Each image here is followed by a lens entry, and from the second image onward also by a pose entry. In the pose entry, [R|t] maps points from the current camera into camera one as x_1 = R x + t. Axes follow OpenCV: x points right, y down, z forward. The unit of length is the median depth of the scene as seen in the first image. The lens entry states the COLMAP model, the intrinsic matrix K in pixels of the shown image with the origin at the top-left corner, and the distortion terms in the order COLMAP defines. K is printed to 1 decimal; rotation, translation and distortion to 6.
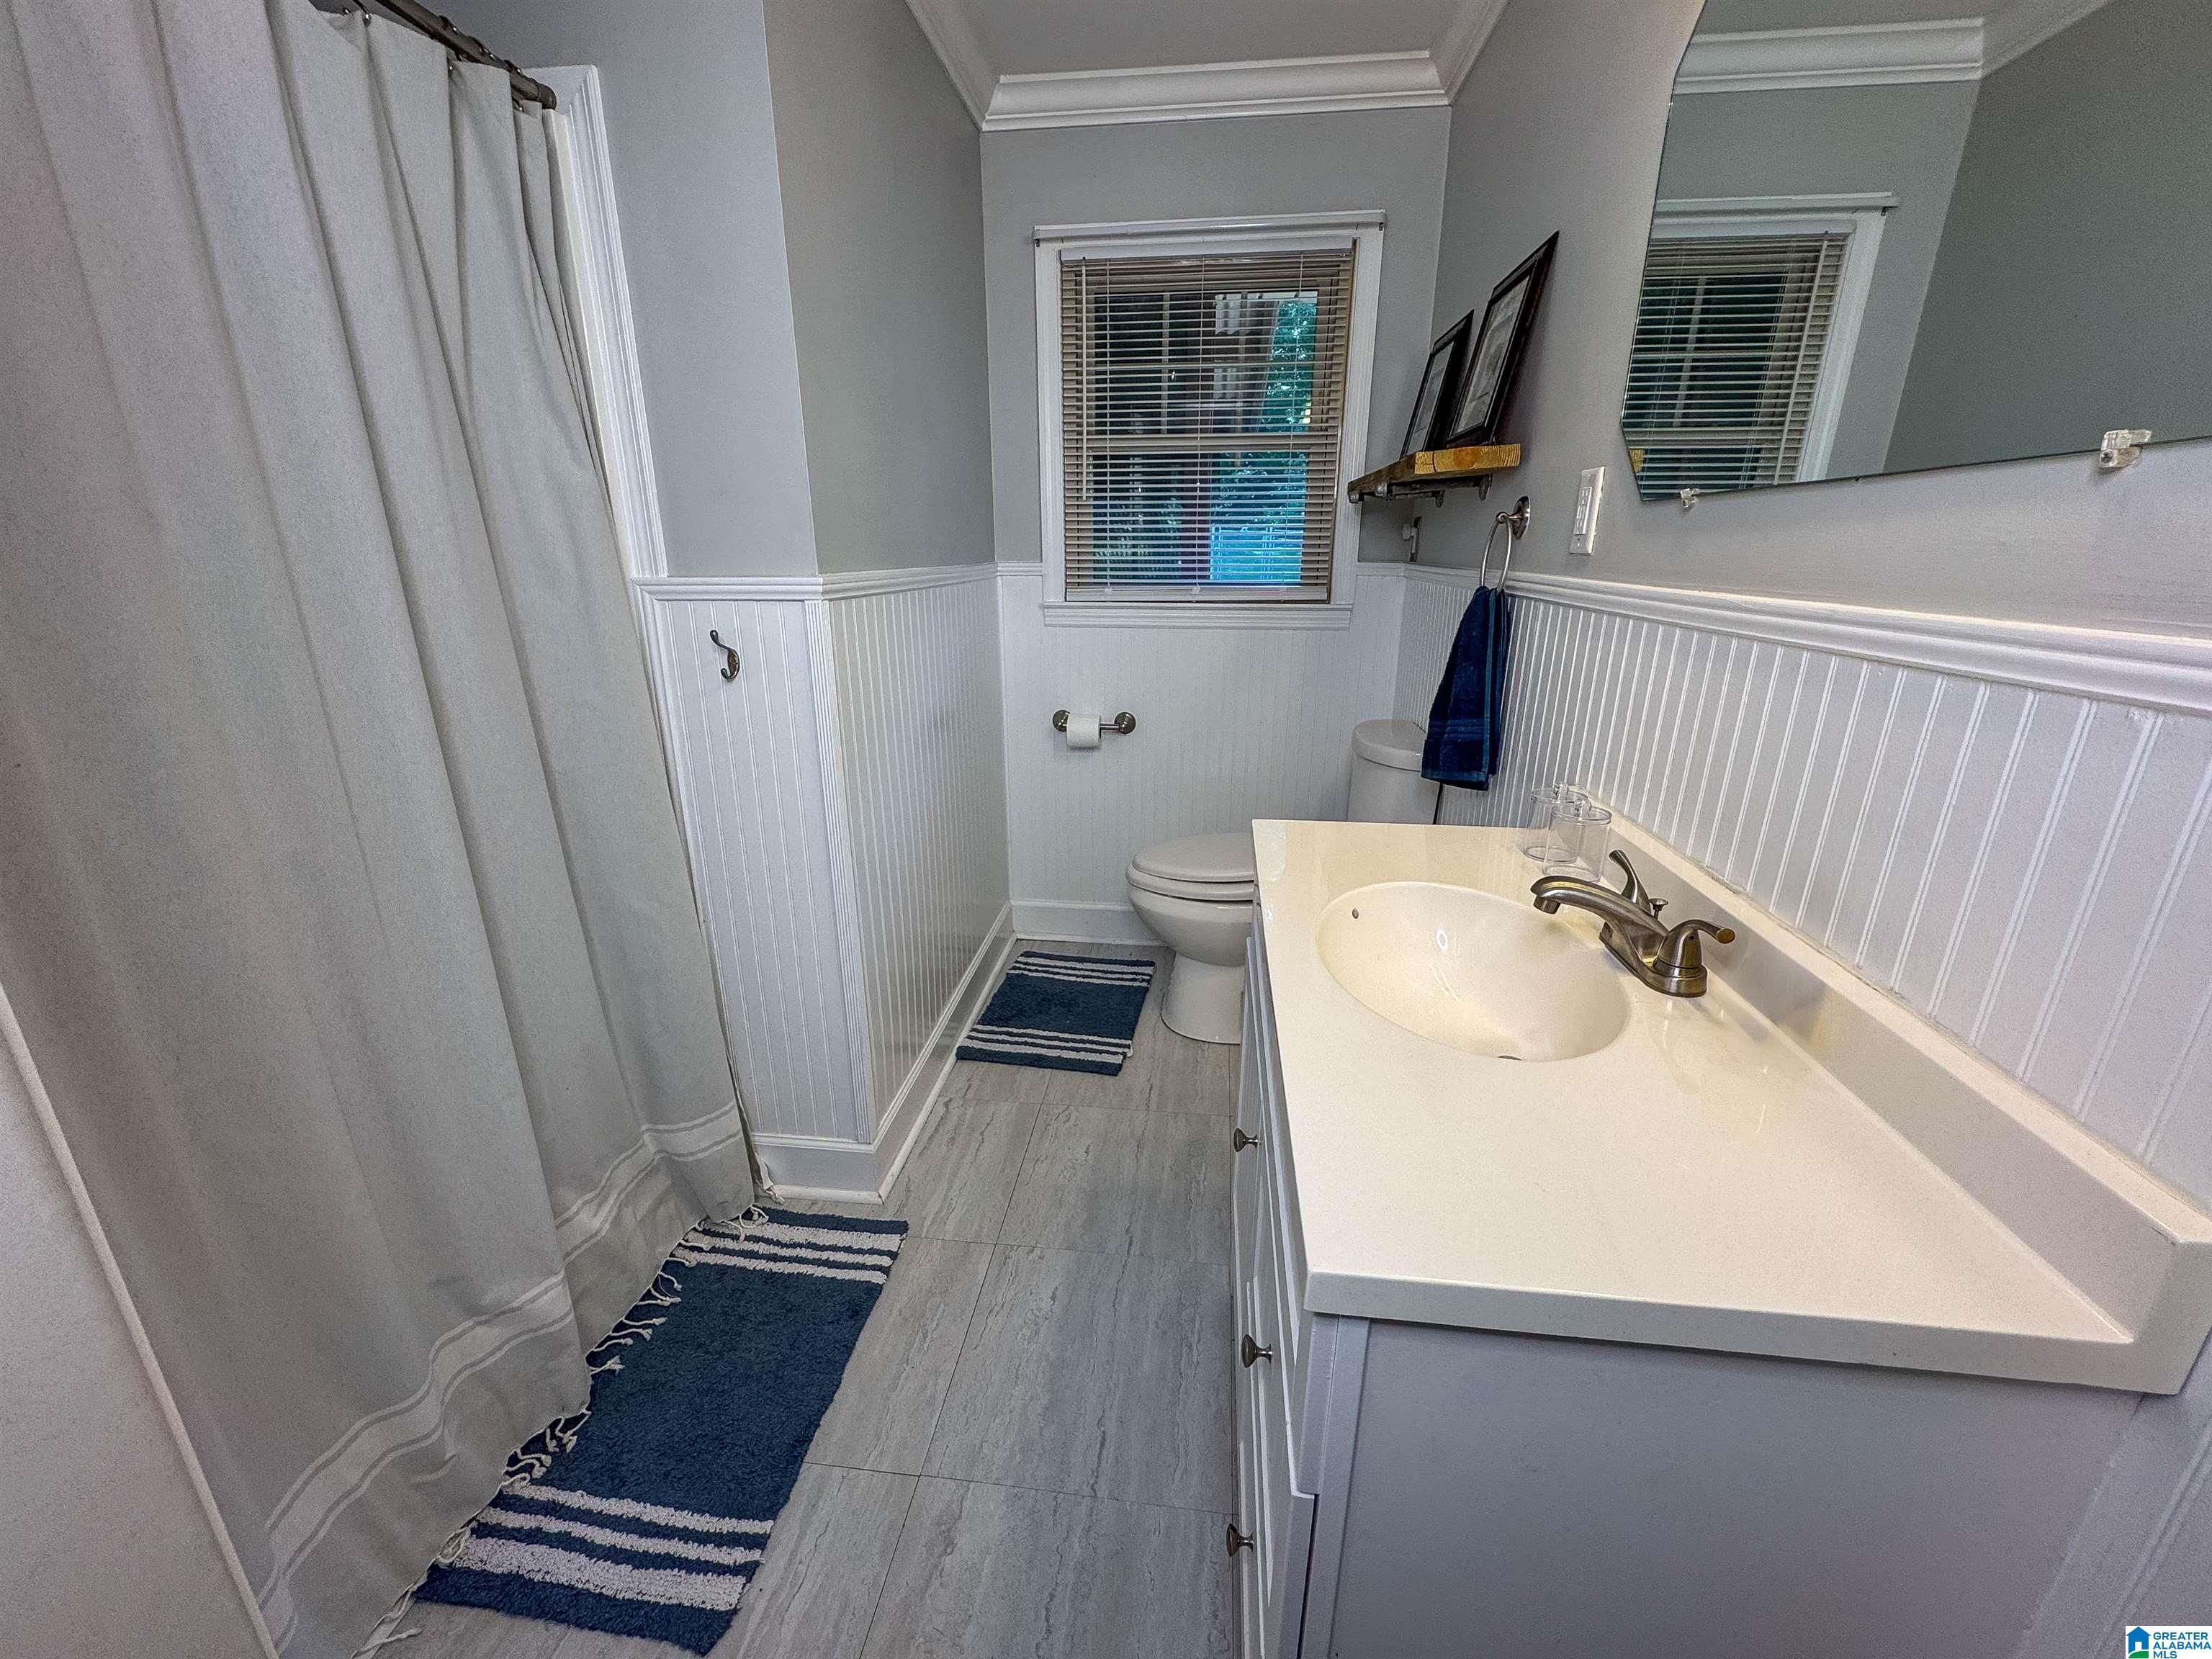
lens RADIAL K [[890.9, 0, 1101.1], [0, 890.9, 828.6], [0, 0, 1]] dist [-0.002874, 0.000514]
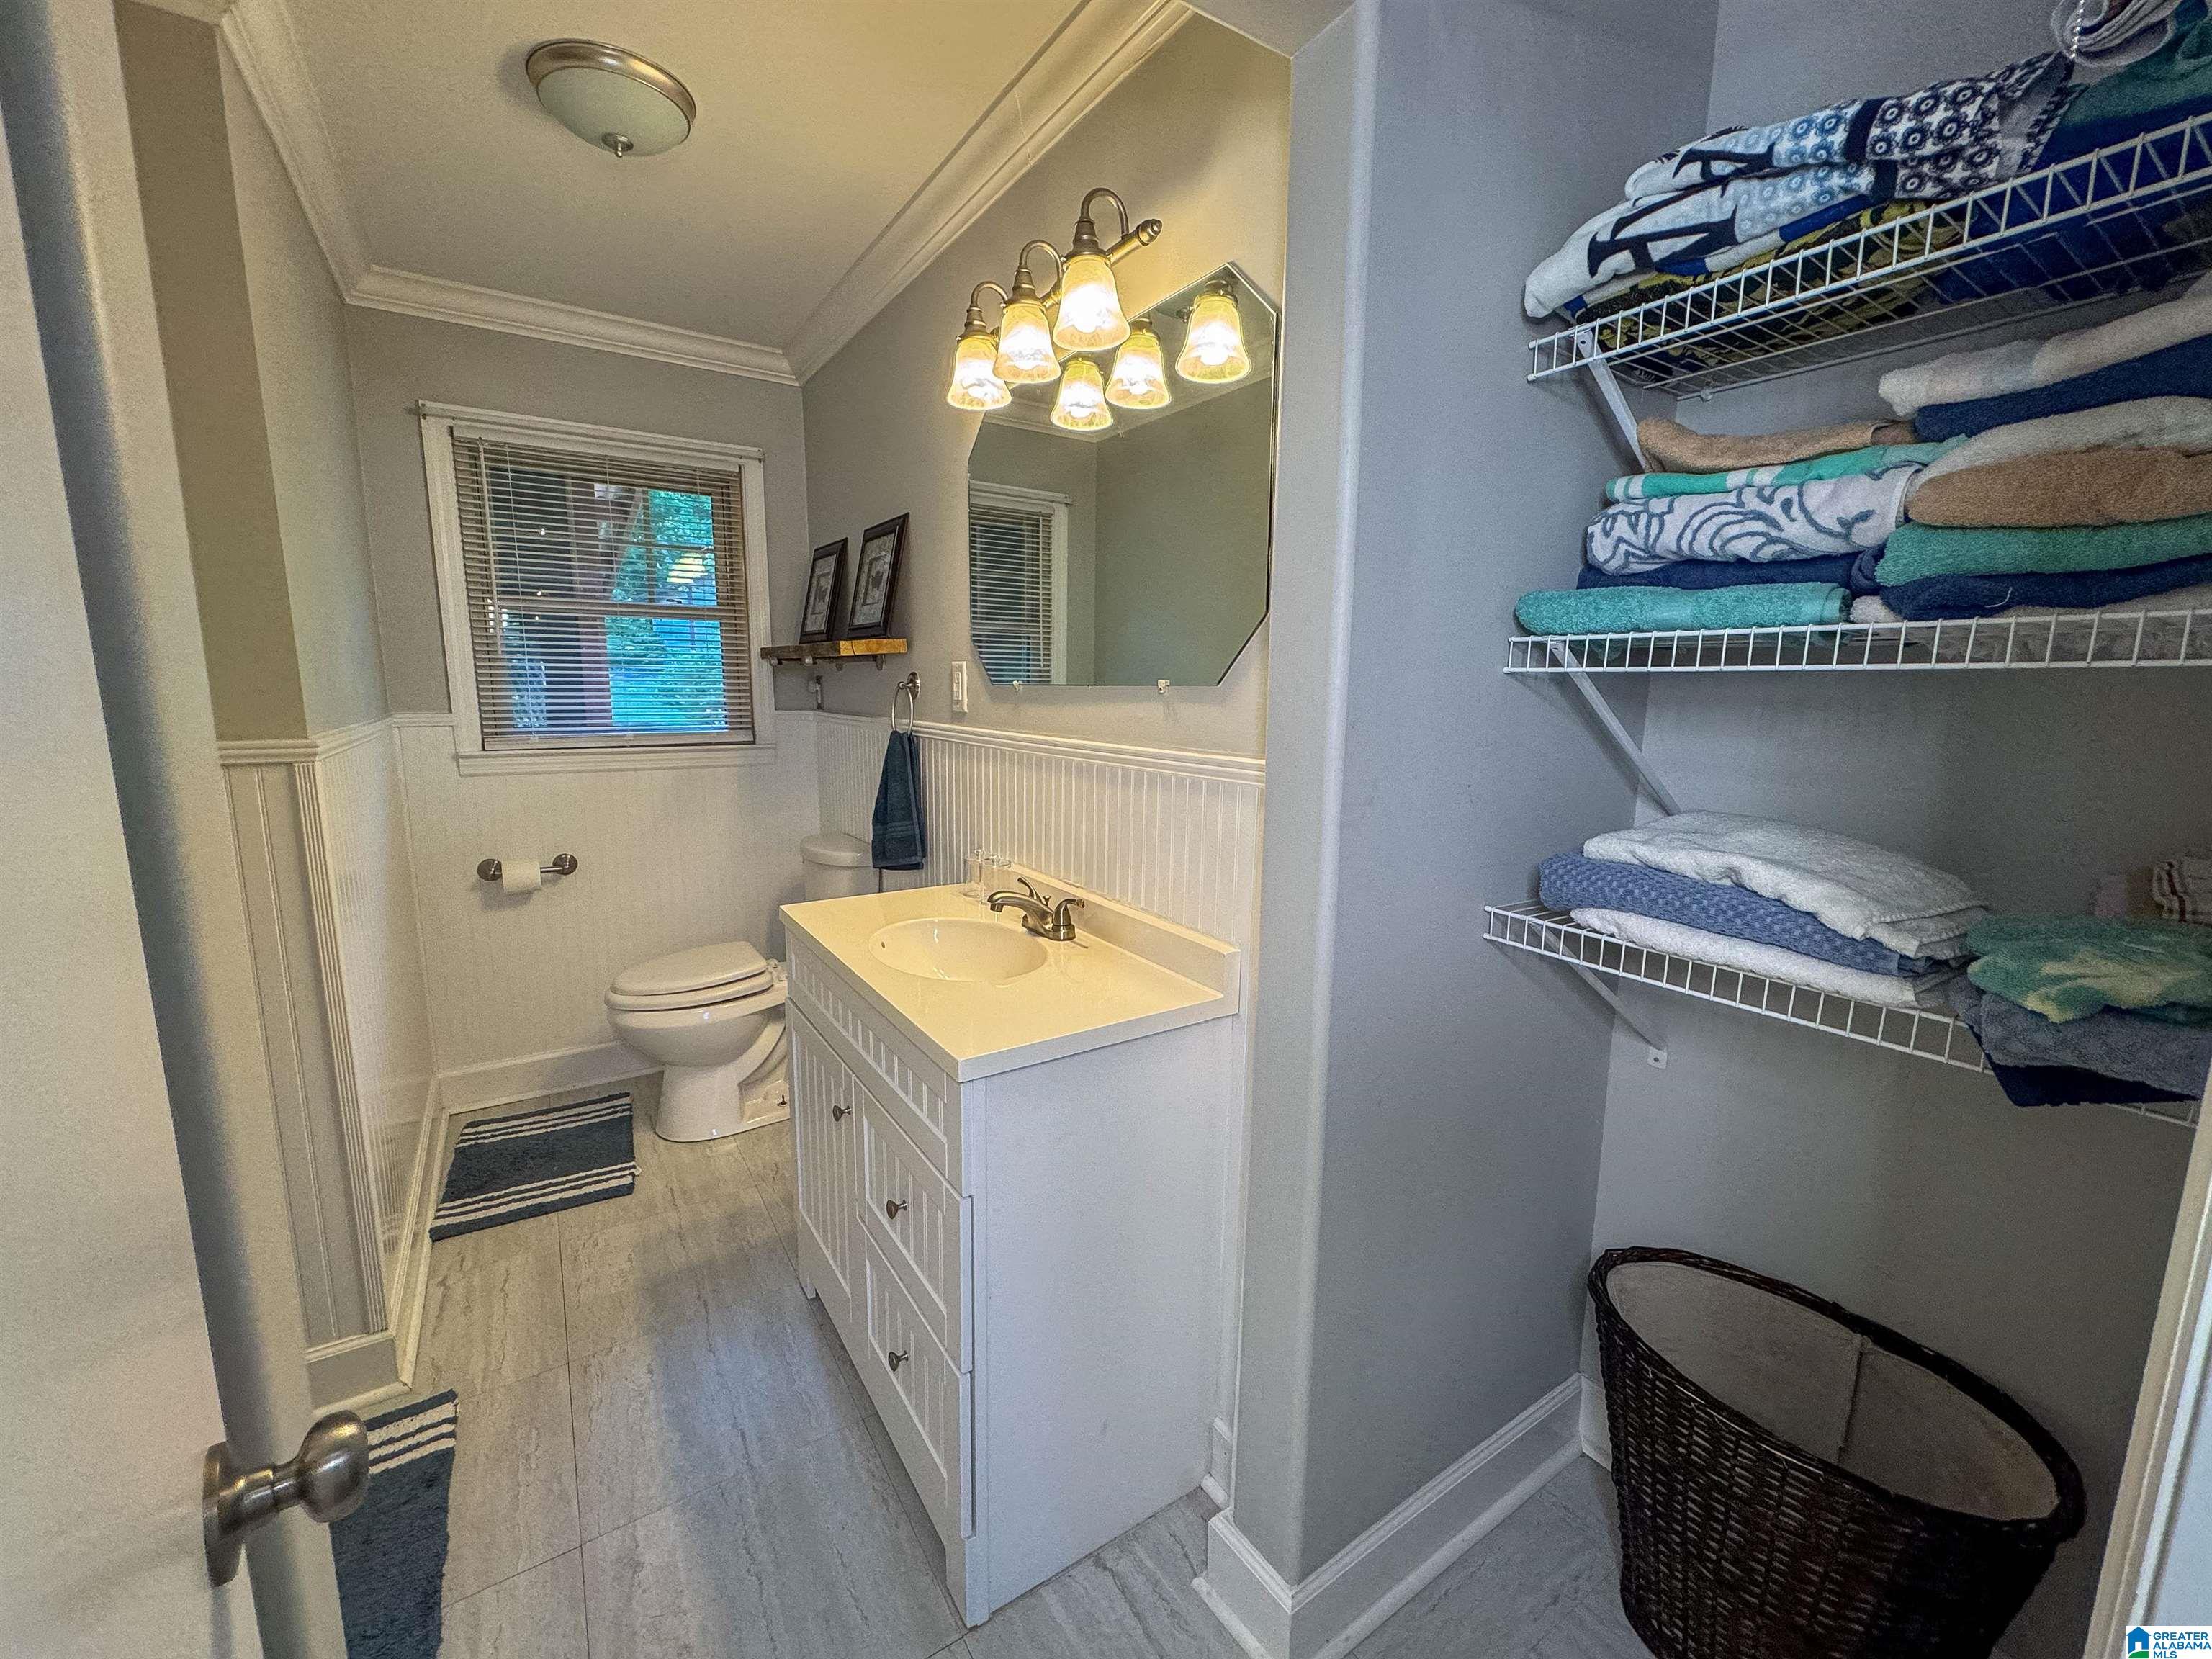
lens RADIAL K [[890.9, 0, 1101.1], [0, 890.9, 828.6], [0, 0, 1]] dist [-0.002874, 0.000514]
pose [[0.767284, -0.096588, 0.633992, -0.196389], [0.185416, 0.979784, -0.075131, 0.043343], [-0.613918, 0.175199, 0.769682, -0.230744]]
